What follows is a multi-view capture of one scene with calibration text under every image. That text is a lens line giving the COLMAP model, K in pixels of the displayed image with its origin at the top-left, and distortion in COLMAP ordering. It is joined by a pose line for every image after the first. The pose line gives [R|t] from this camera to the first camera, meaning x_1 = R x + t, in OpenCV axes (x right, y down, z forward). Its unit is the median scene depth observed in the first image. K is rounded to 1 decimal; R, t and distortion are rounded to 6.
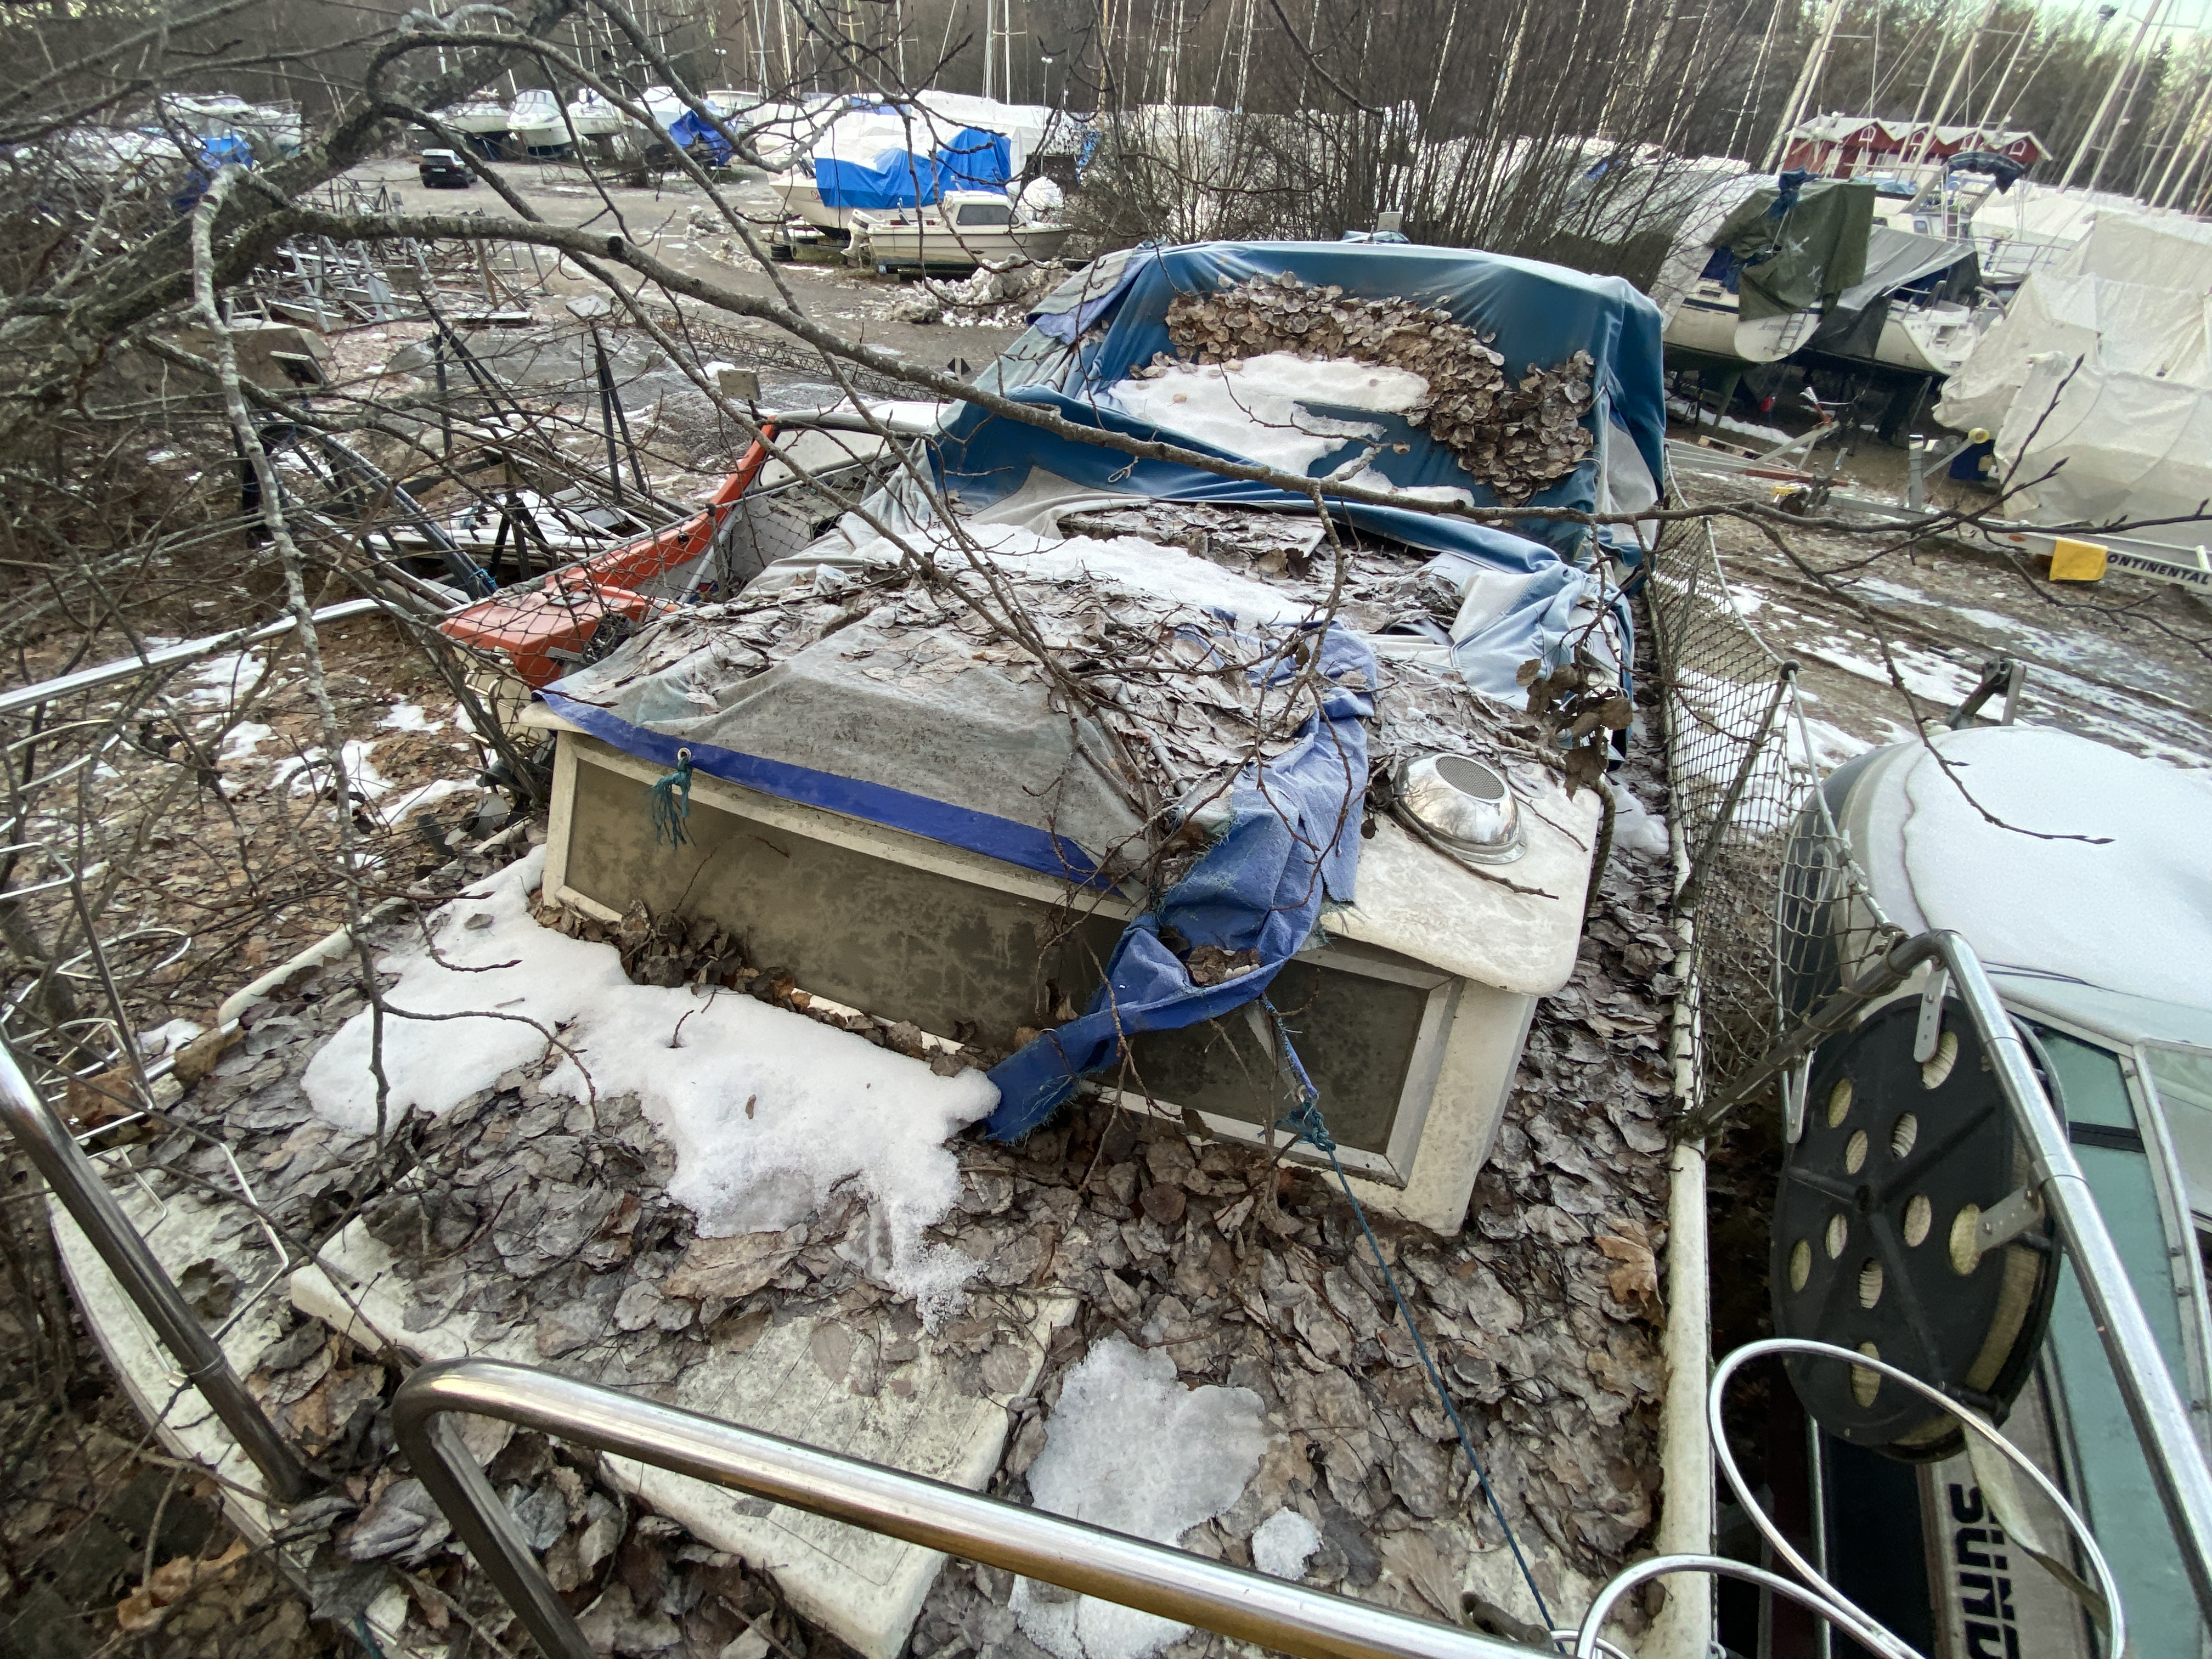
lens RADIAL K [[904.4, 0, 1098.4], [0, 904.4, 835.9], [0, 0, 1]] dist [0.018417, -0.020490]
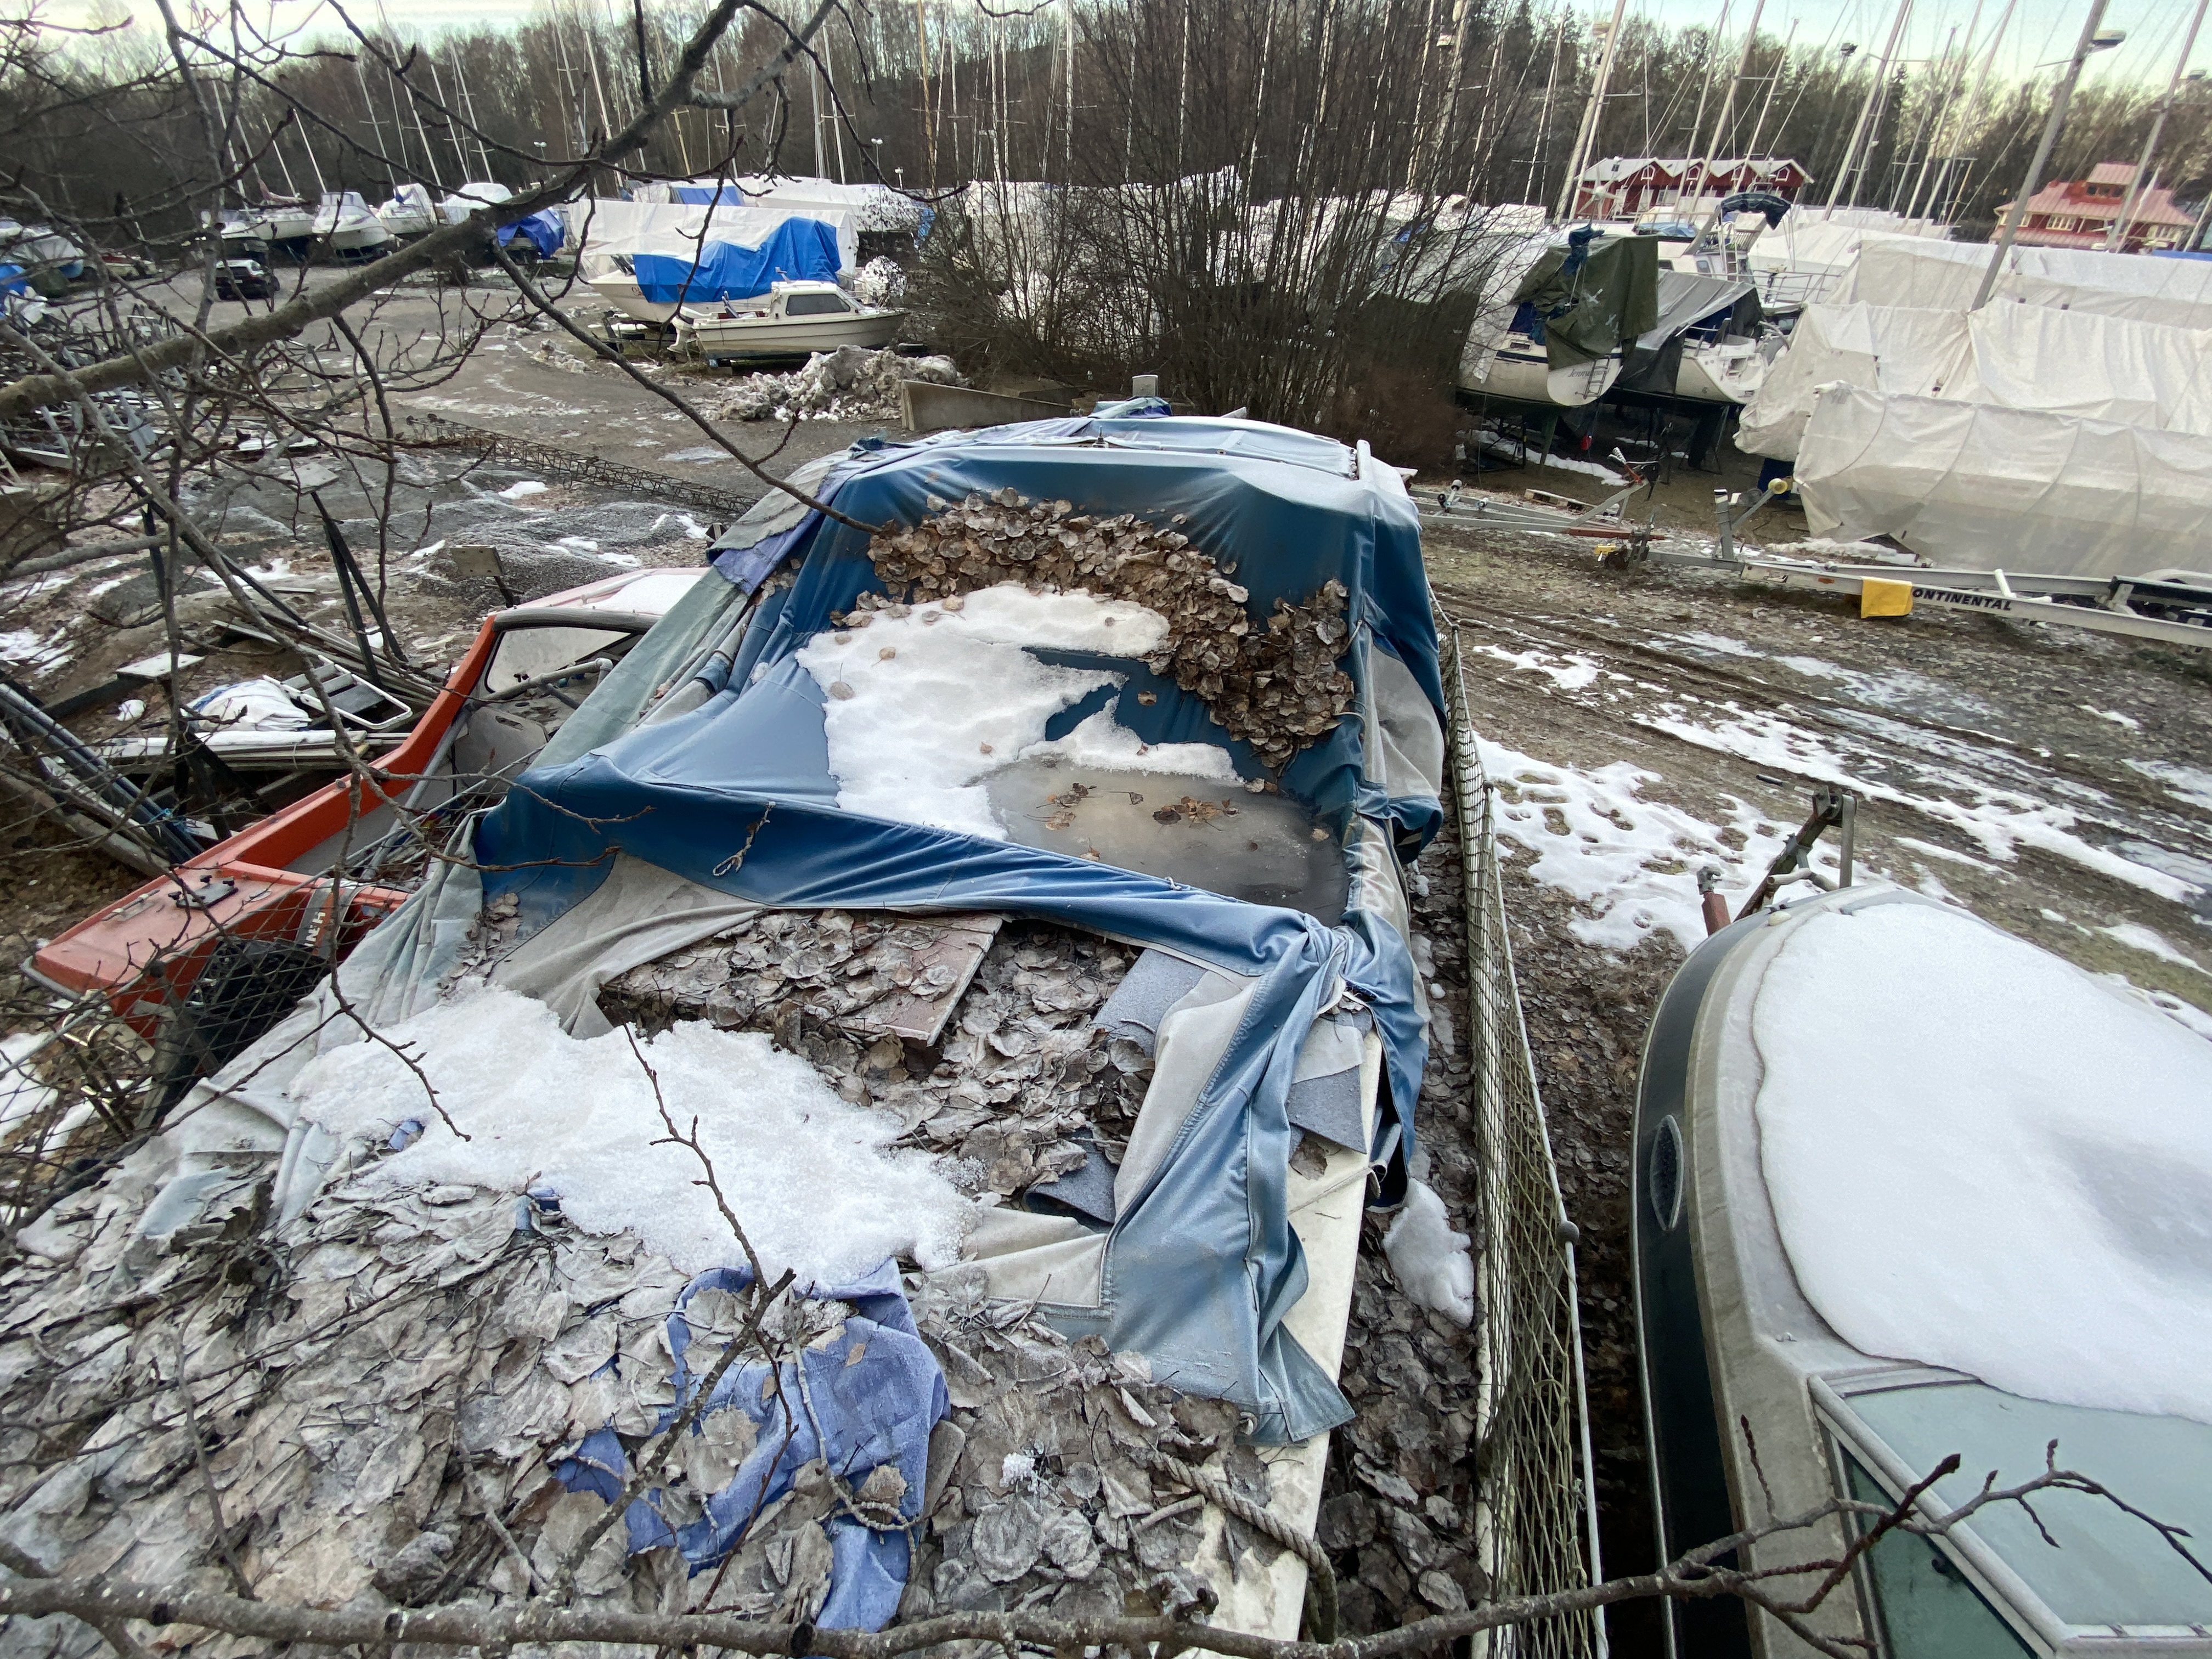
lens RADIAL K [[908.3, 0, 1103.5], [0, 908.3, 830.9], [0, 0, 1]] dist [0.019623, -0.021622]
pose [[0.989262, -0.107160, 0.099390, 0.063406], [0.112295, 0.992535, -0.047585, -0.087071], [-0.093549, 0.058235, 0.993910, 0.051812]]
